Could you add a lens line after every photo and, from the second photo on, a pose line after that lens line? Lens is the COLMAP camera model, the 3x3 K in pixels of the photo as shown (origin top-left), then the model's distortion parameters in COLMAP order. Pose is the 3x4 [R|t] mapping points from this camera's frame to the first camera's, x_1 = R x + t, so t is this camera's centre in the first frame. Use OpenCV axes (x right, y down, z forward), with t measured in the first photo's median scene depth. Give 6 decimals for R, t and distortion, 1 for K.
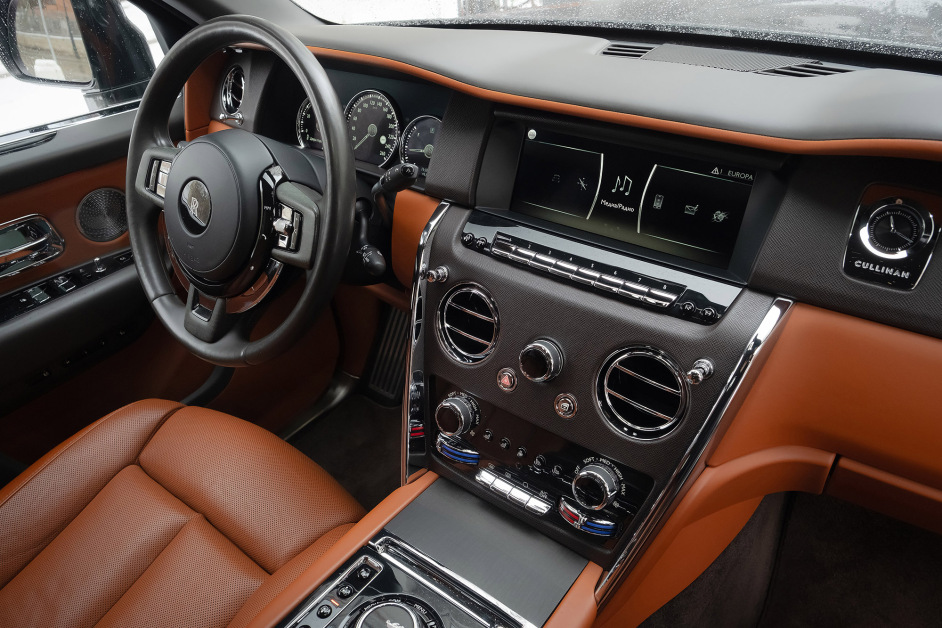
lens RADIAL K [[687.8, 0, 472.7], [0, 687.8, 313.9], [0, 0, 1]] dist [-0.047769, 0.019505]
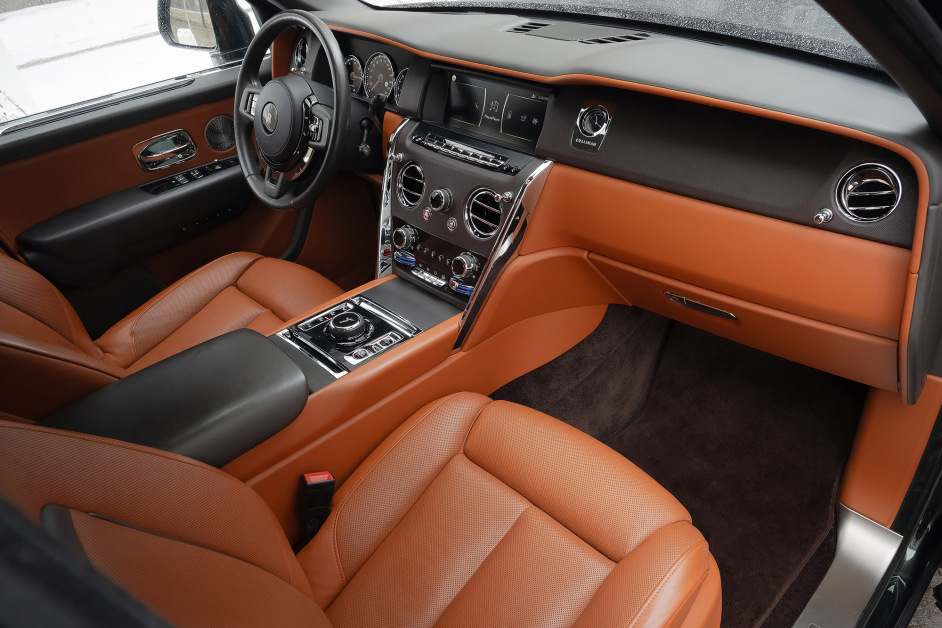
lens RADIAL K [[687.8, 0, 474.1], [0, 687.8, 318.7], [0, 0, 1]] dist [-0.047769, 0.019505]
pose [[0.989130, 0.054133, -0.136718, 0.386371], [-0.046704, 0.997283, 0.056976, 0.233226], [0.139431, -0.049971, 0.988970, -0.702831]]
